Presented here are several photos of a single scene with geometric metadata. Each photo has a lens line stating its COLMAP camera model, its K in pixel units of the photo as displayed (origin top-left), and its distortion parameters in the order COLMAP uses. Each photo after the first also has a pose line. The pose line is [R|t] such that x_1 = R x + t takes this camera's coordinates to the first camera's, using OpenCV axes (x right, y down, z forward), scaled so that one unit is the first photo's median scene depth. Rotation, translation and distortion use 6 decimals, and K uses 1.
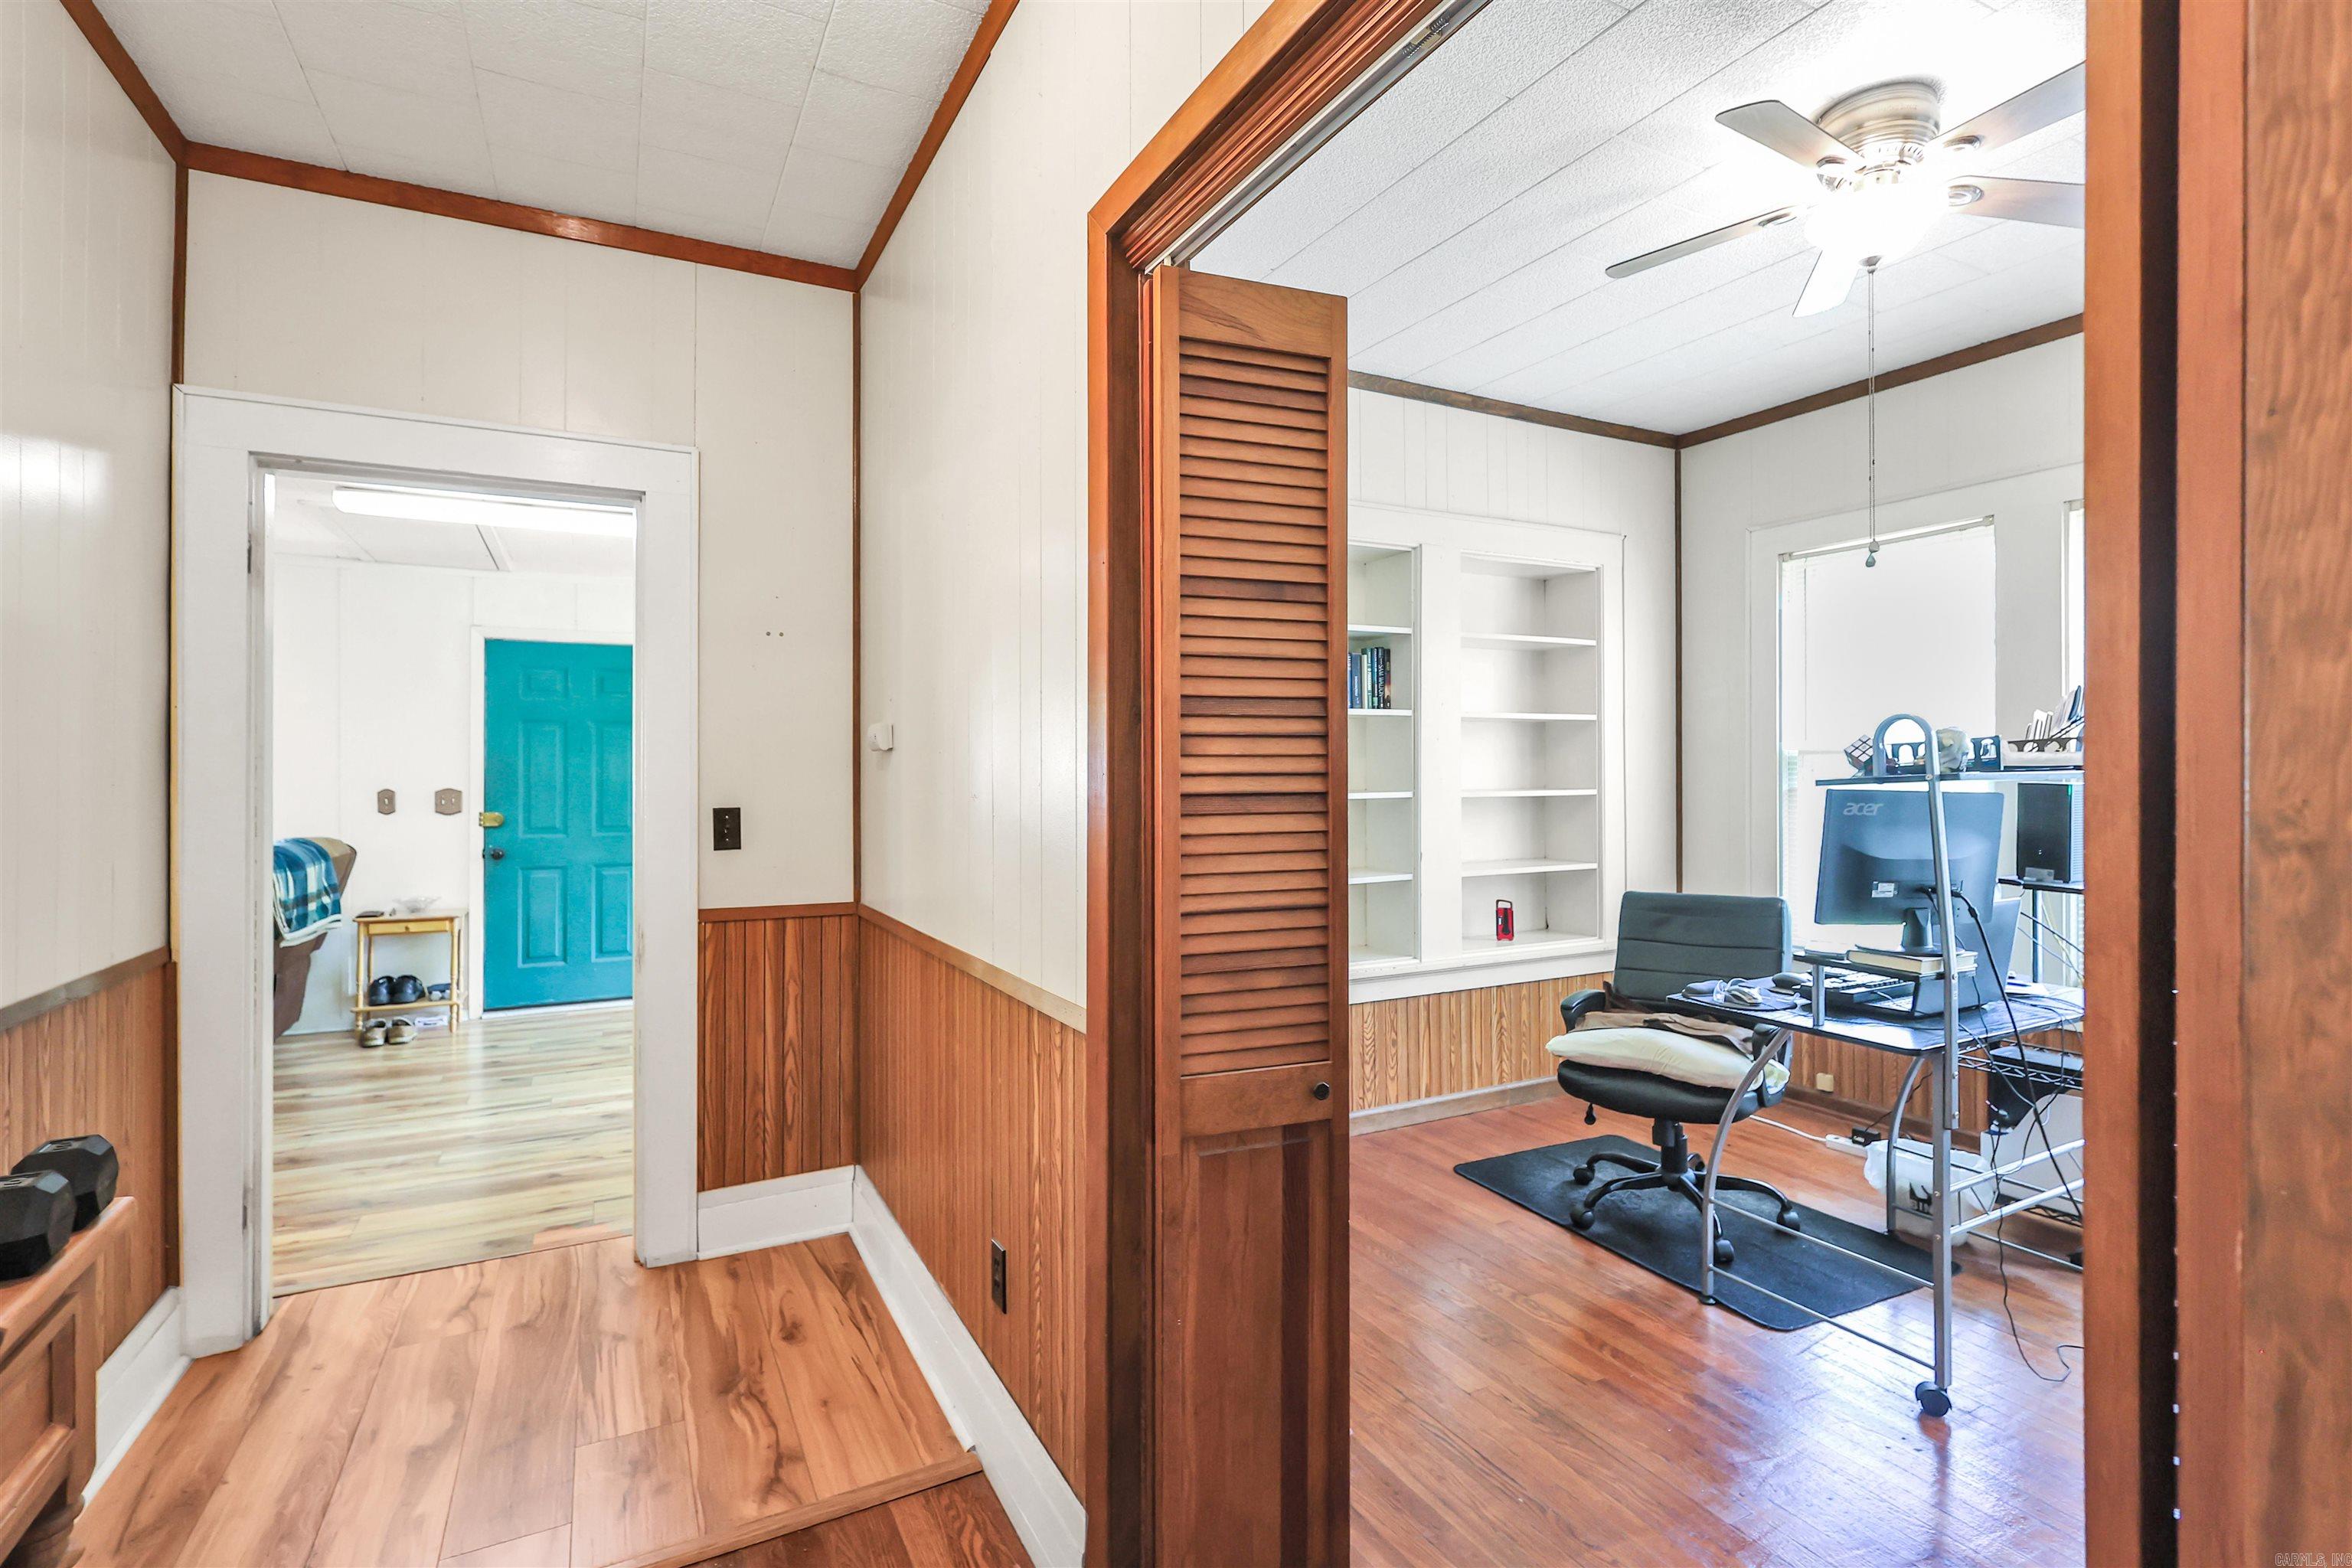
lens RADIAL K [[1160.9, 0, 1179.0], [0, 1160.9, 775.1], [0, 0, 1]] dist [0.000182, -0.000081]
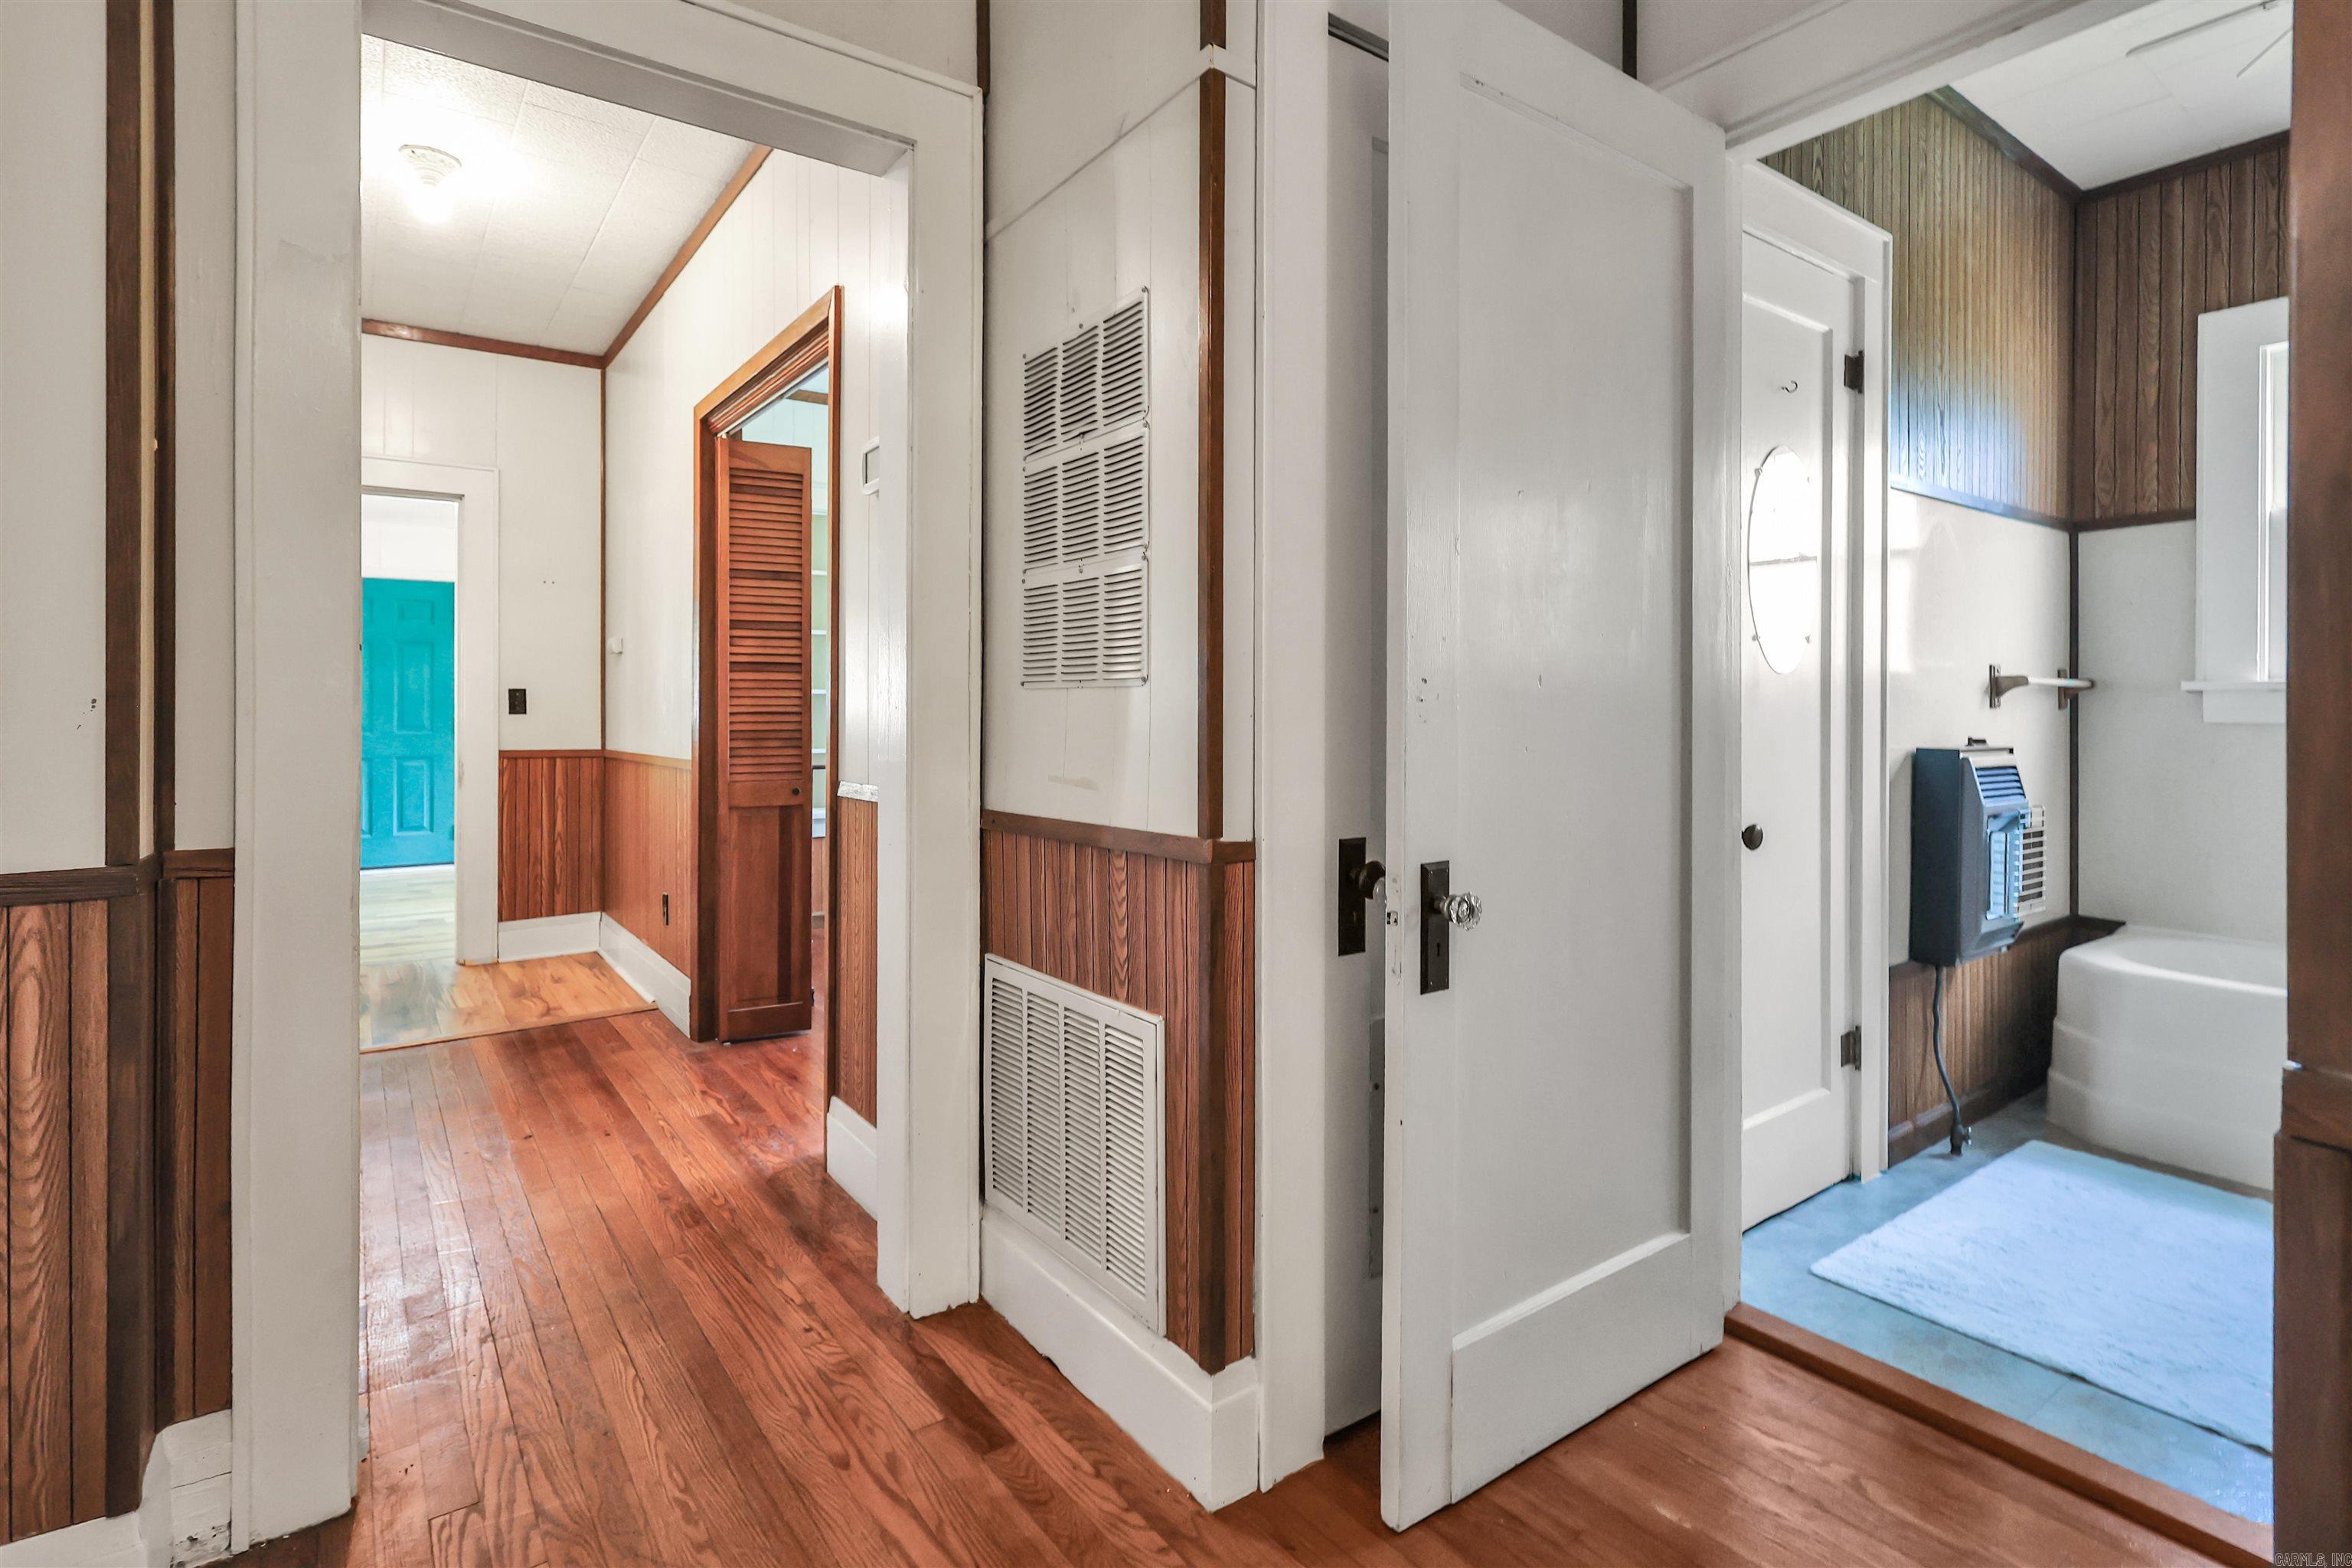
lens RADIAL K [[1132.0, 0, 1137.4], [0, 1132.0, 705.7], [0, 0, 1]] dist [-0.000368, -0.000630]
pose [[0.990131, 0.001341, 0.140138, 0.245761], [-0.001158, 0.999998, -0.001389, 0.053095], [-0.140139, 0.001213, 0.990131, -0.684211]]
